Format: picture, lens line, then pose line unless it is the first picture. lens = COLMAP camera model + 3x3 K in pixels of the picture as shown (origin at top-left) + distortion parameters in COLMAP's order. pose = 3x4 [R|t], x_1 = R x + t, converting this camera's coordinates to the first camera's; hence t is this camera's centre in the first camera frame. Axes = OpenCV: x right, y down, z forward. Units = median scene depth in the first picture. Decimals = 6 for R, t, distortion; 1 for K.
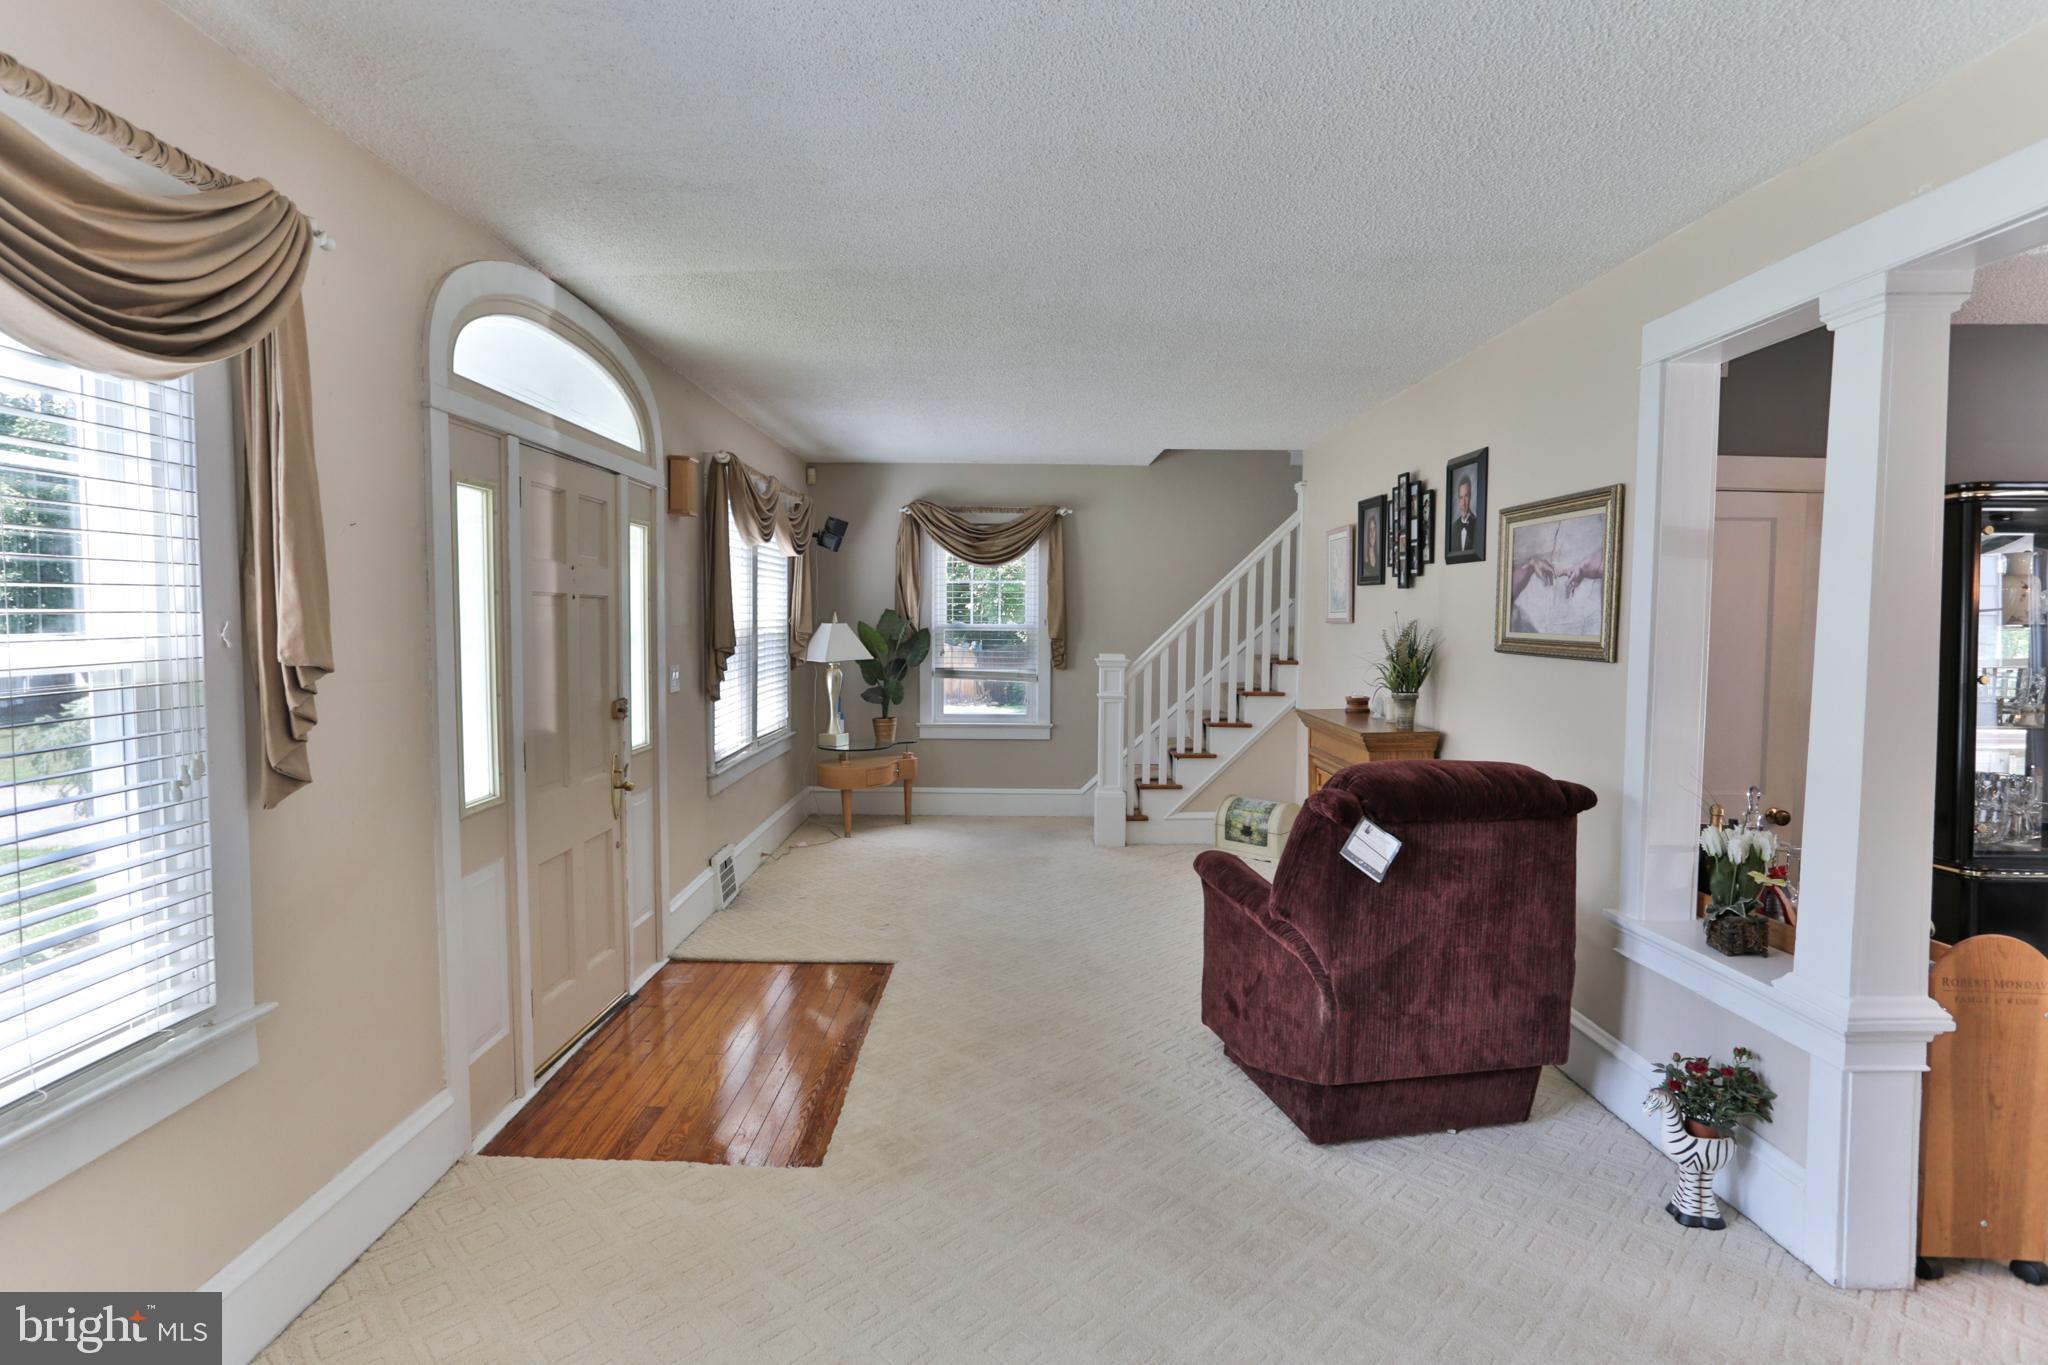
lens RADIAL K [[1081.5, 0, 1028.7], [0, 1081.5, 676.0], [0, 0, 1]] dist [-0.056013, 0.044170]
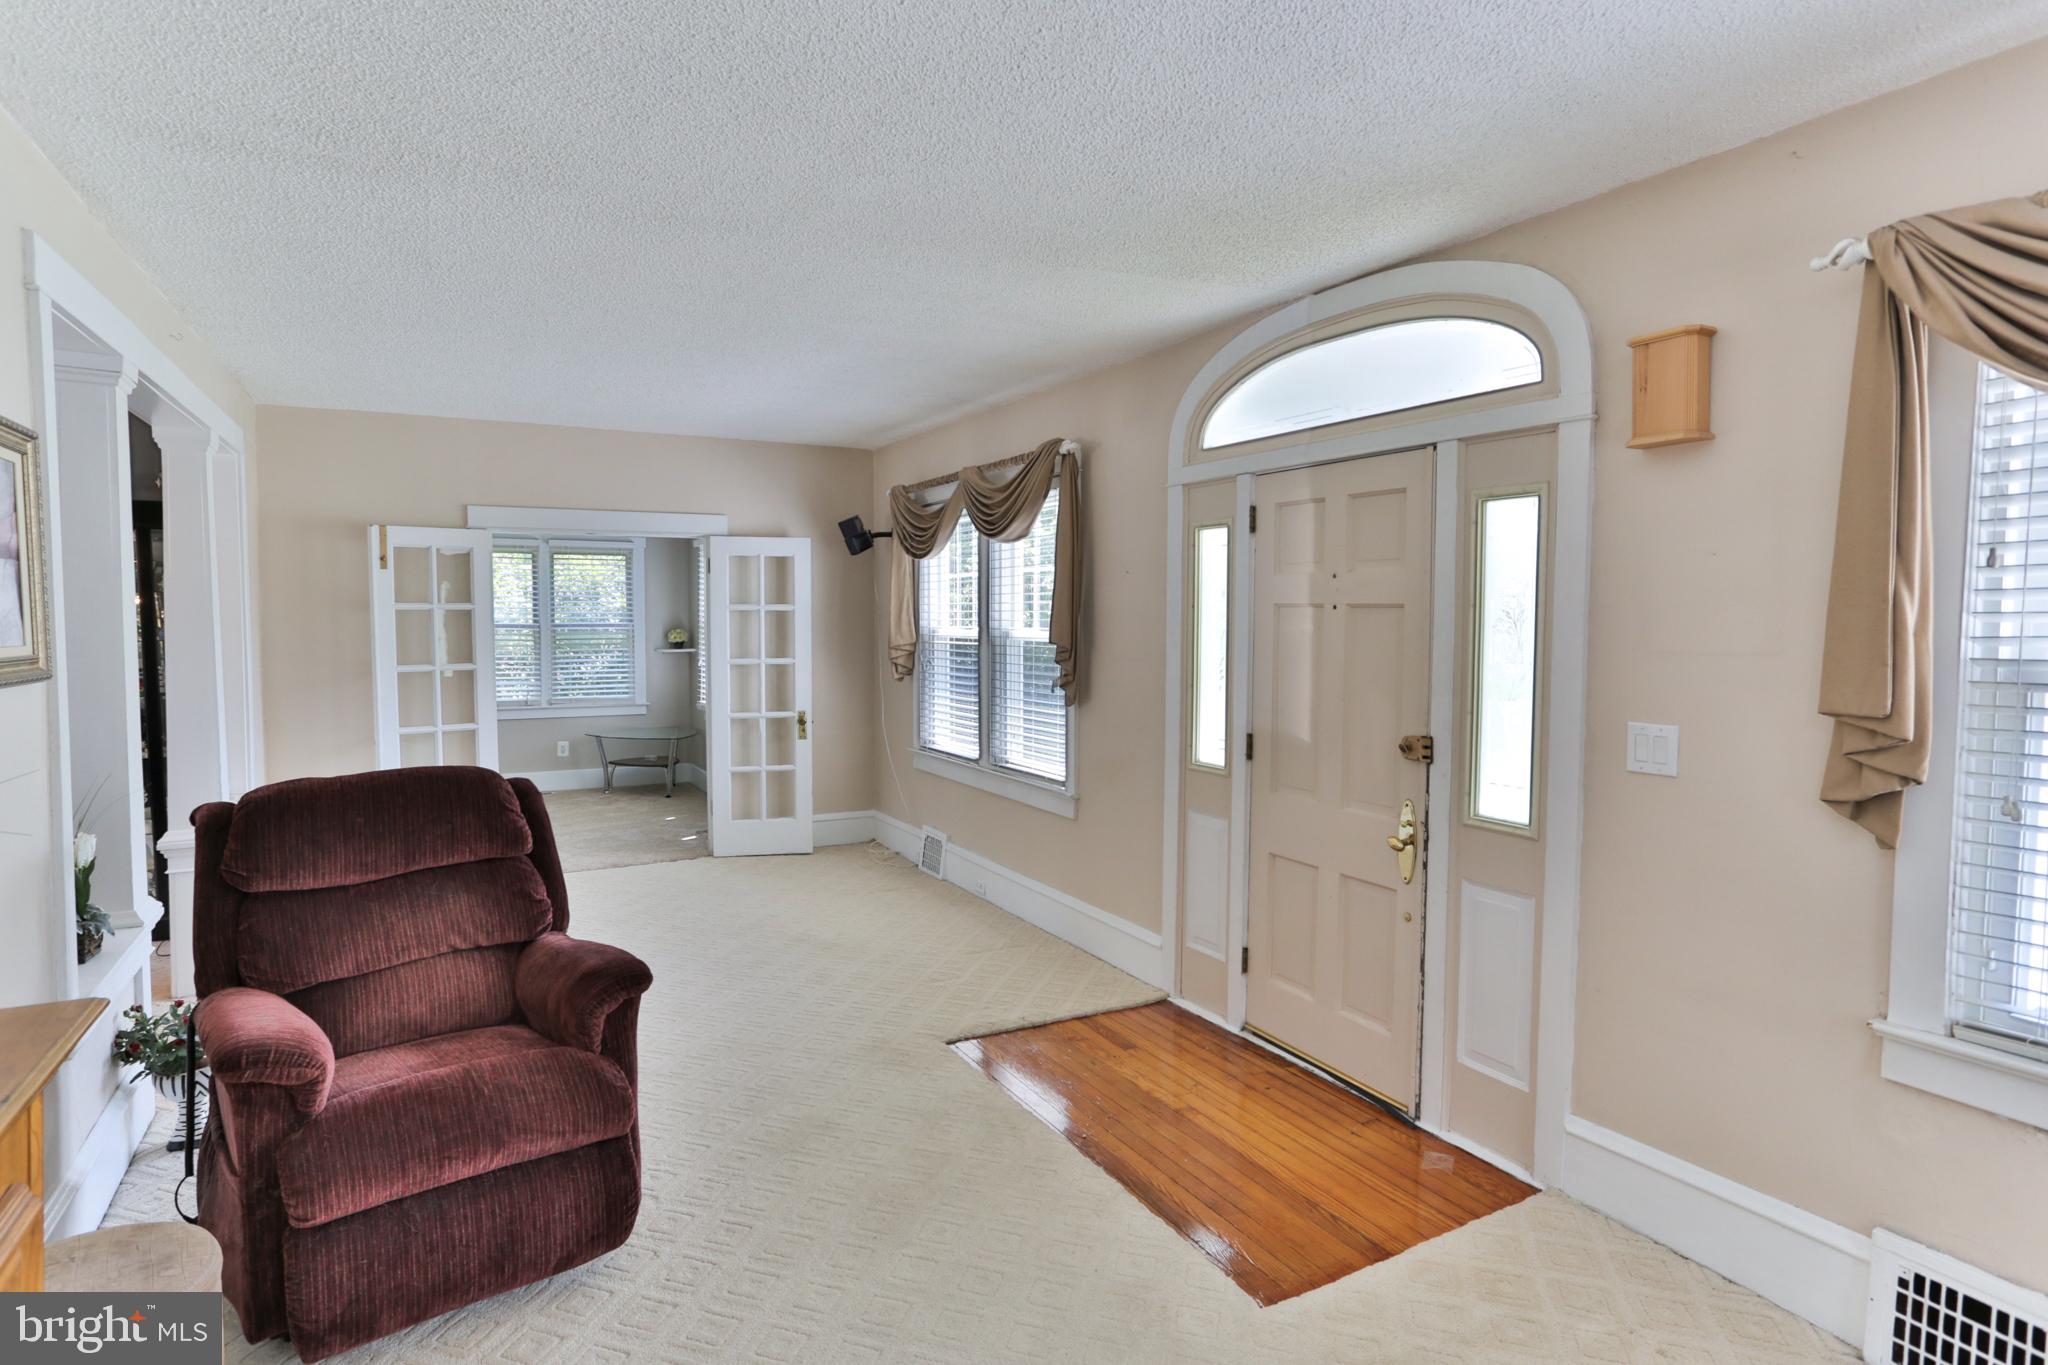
lens RADIAL K [[1081.5, 0, 1028.7], [0, 1081.5, 676.0], [0, 0, 1]] dist [-0.056013, 0.044170]
pose [[-0.890359, 0.020365, -0.454803, 0.235299], [-0.030905, 0.993991, 0.105013, -0.098409], [0.454209, 0.107555, -0.884379, 1.702699]]
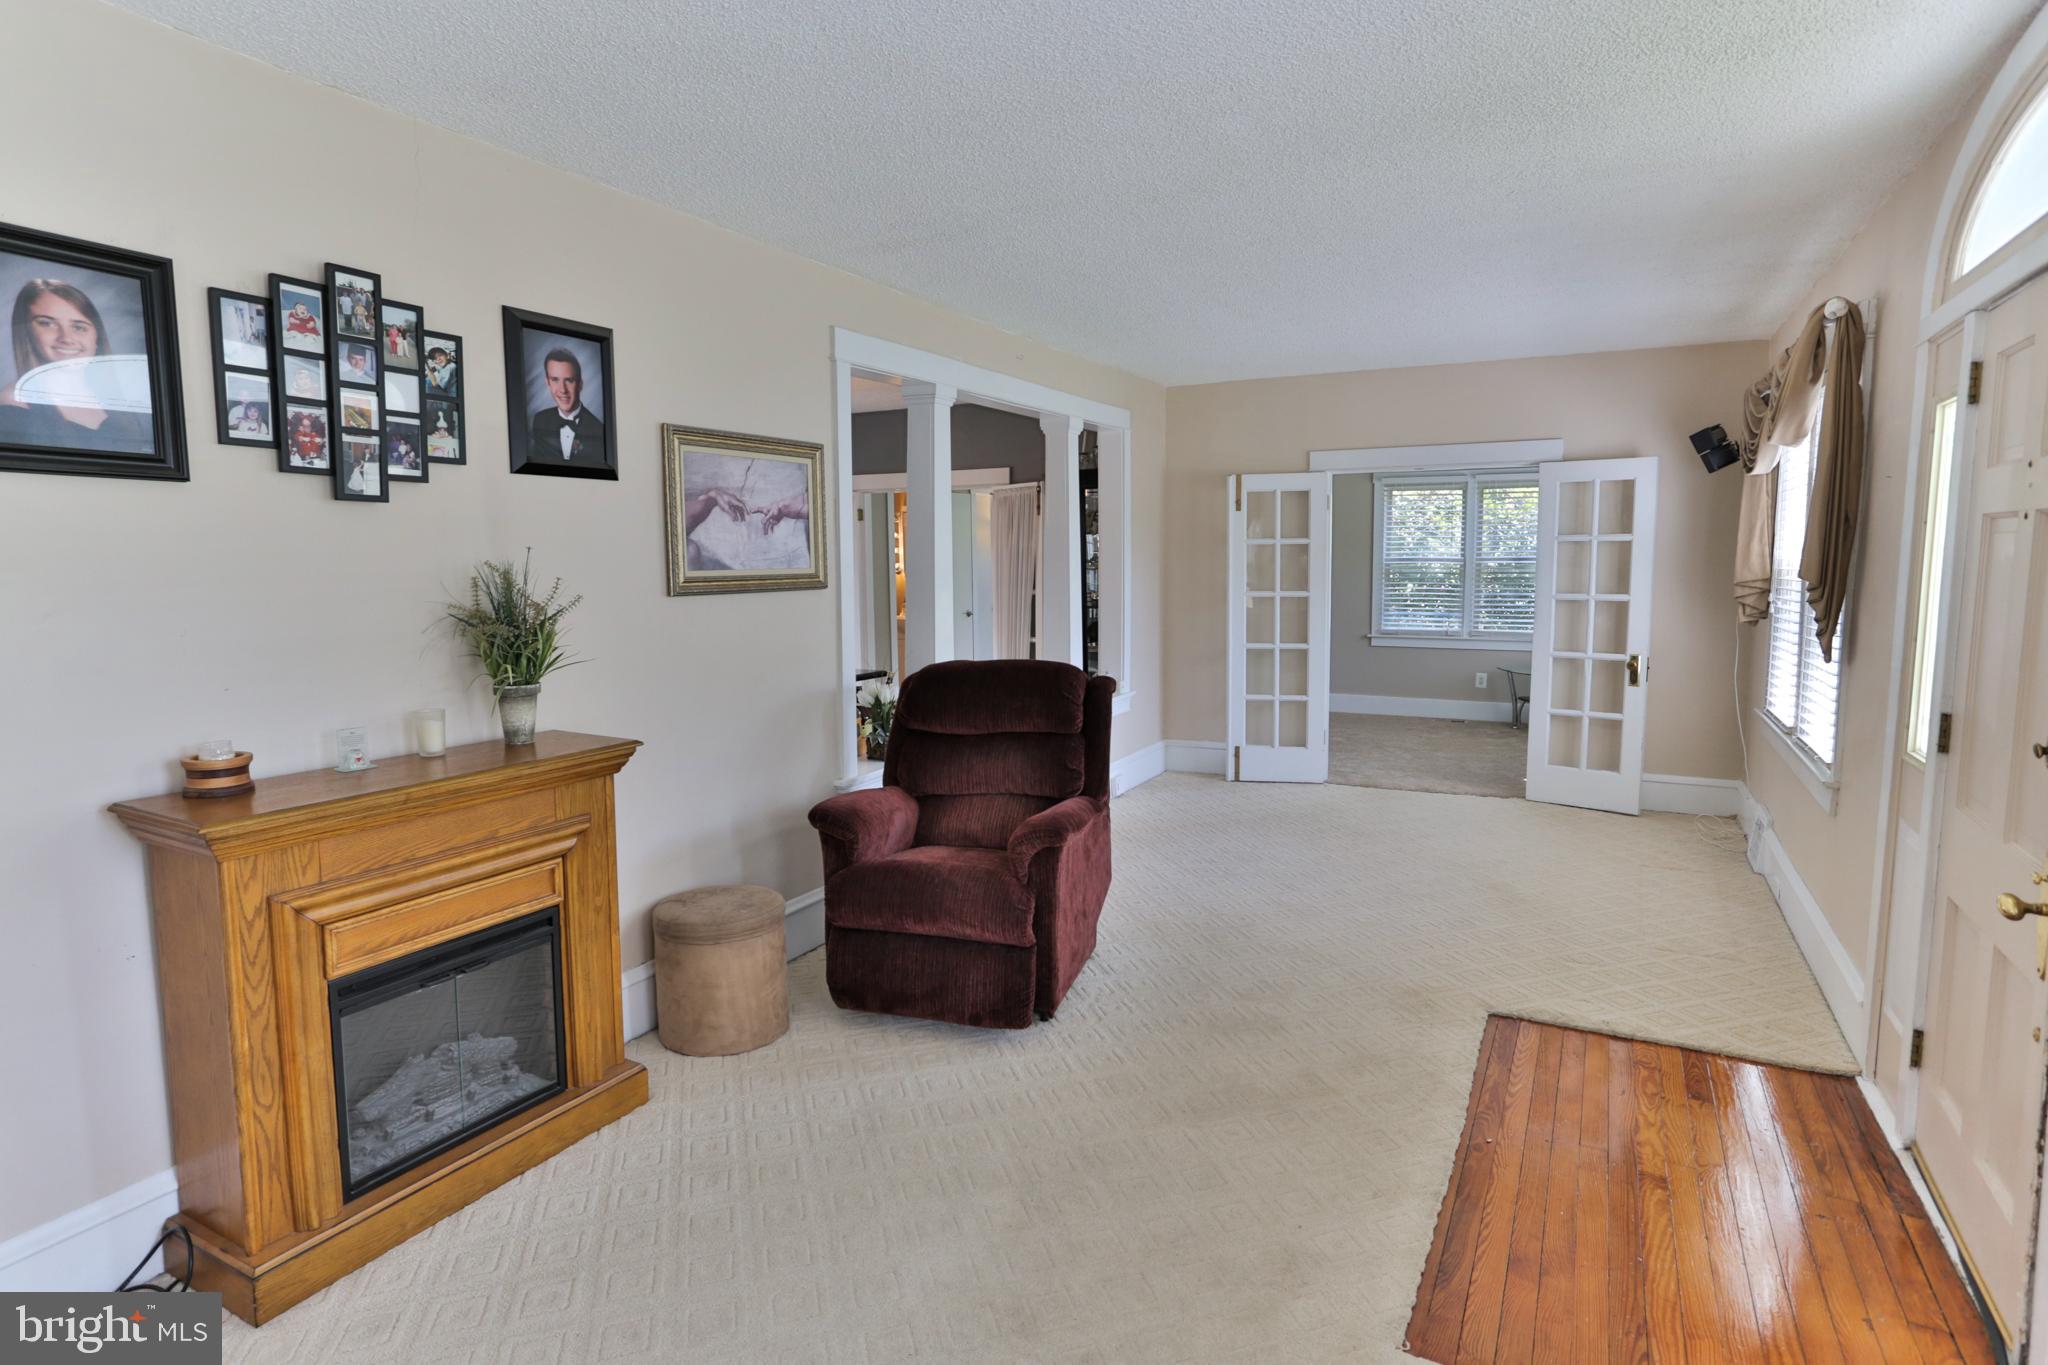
lens RADIAL K [[1081.5, 0, 1028.7], [0, 1081.5, 676.0], [0, 0, 1]] dist [-0.056013, 0.044170]
pose [[-0.875119, -0.048254, 0.481496, -0.234745], [0.034585, 0.986235, 0.161695, -0.094590], [-0.482670, 0.158155, -0.861404, 1.746820]]
